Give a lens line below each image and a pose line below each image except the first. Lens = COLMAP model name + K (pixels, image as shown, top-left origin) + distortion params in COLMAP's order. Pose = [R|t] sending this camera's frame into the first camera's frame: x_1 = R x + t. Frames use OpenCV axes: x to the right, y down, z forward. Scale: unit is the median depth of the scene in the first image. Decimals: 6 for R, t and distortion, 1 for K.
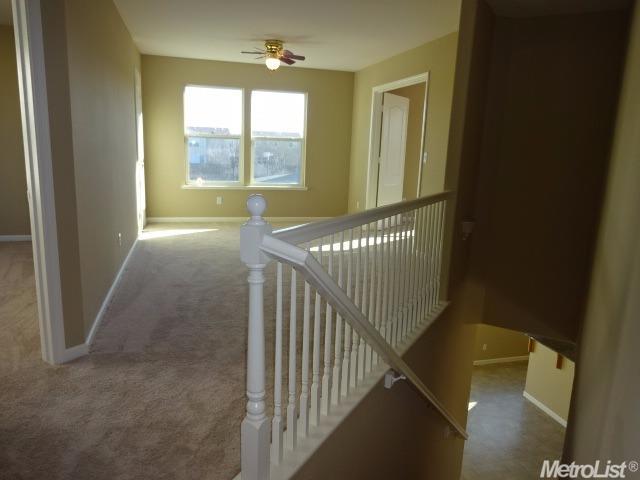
lens RADIAL K [[475.9, 0, 316.2], [0, 475.9, 234.4], [0, 0, 1]] dist [-0.003863, 0.008542]
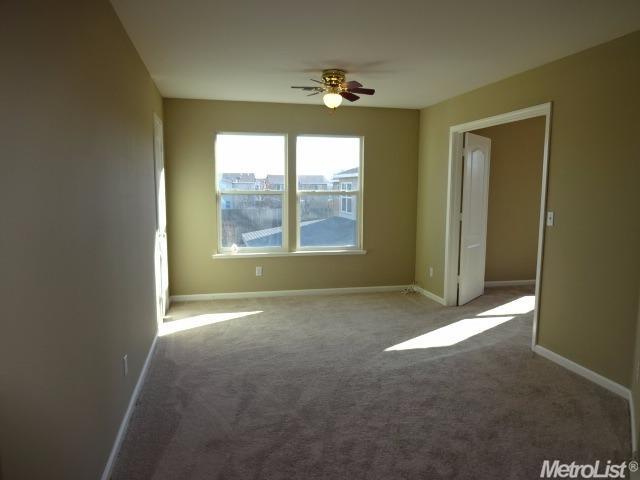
lens RADIAL K [[475.9, 0, 319.8], [0, 475.9, 239.7], [0, 0, 1]] dist [-0.003863, 0.008542]
pose [[0.998657, -0.026918, -0.044261, -0.069032], [0.023567, 0.996939, -0.074553, -0.067093], [0.046132, 0.073410, 0.996234, 0.213825]]
